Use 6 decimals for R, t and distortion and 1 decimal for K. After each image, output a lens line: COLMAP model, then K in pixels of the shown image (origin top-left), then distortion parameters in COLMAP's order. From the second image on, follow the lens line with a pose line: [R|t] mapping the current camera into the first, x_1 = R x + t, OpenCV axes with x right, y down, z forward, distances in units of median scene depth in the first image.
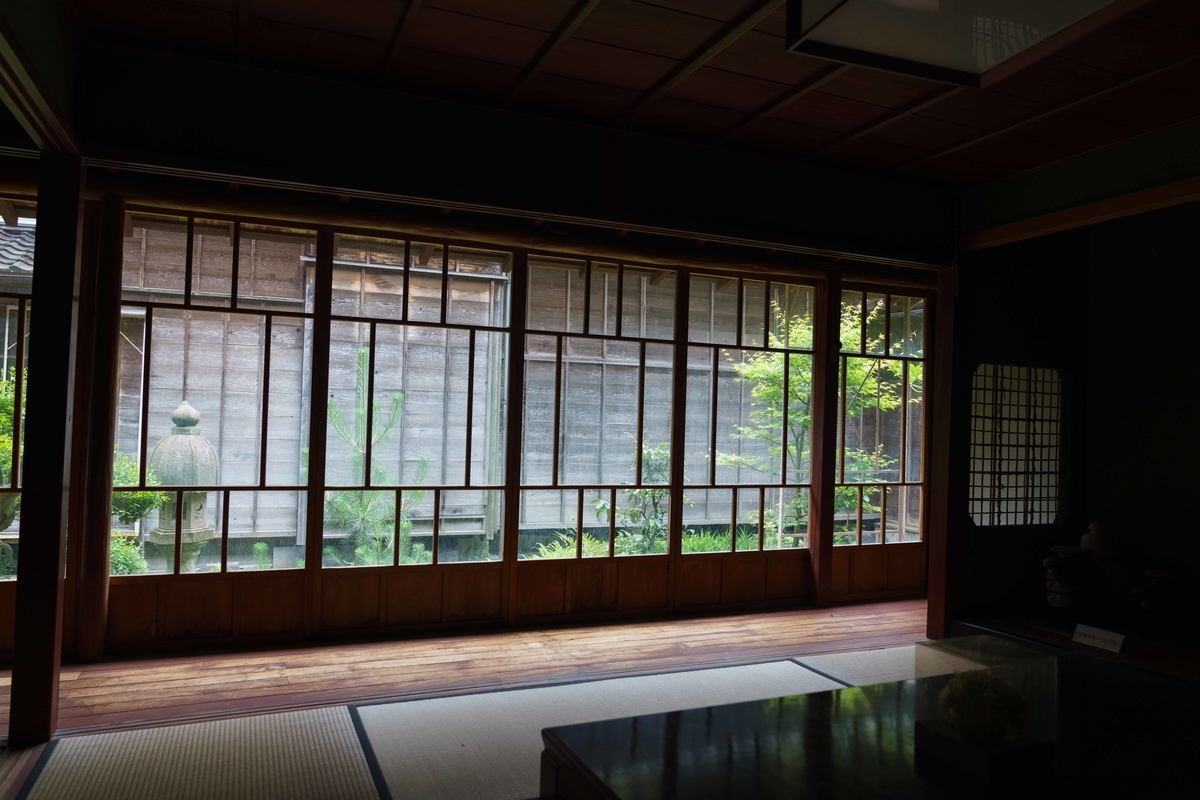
lens RADIAL K [[837.3, 0, 595.5], [0, 837.3, 399.5], [0, 0, 1]] dist [-0.001956, 0.007500]
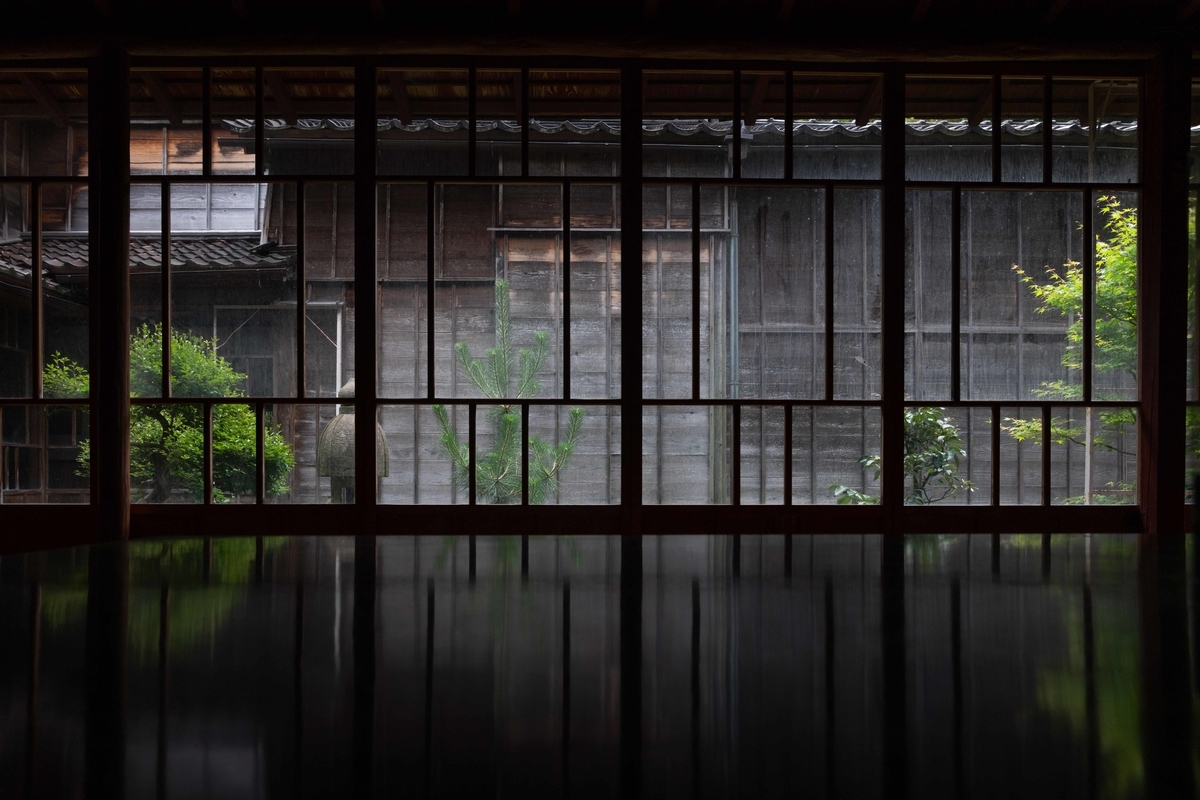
lens RADIAL K [[837.3, 0, 617.3], [0, 837.3, 506.7], [0, 0, 1]] dist [-0.001956, 0.007500]
pose [[0.930310, -0.028465, -0.365667, 0.088531], [0.040544, 0.998855, 0.025396, 0.105244], [0.364526, -0.038451, 0.930399, 0.205094]]
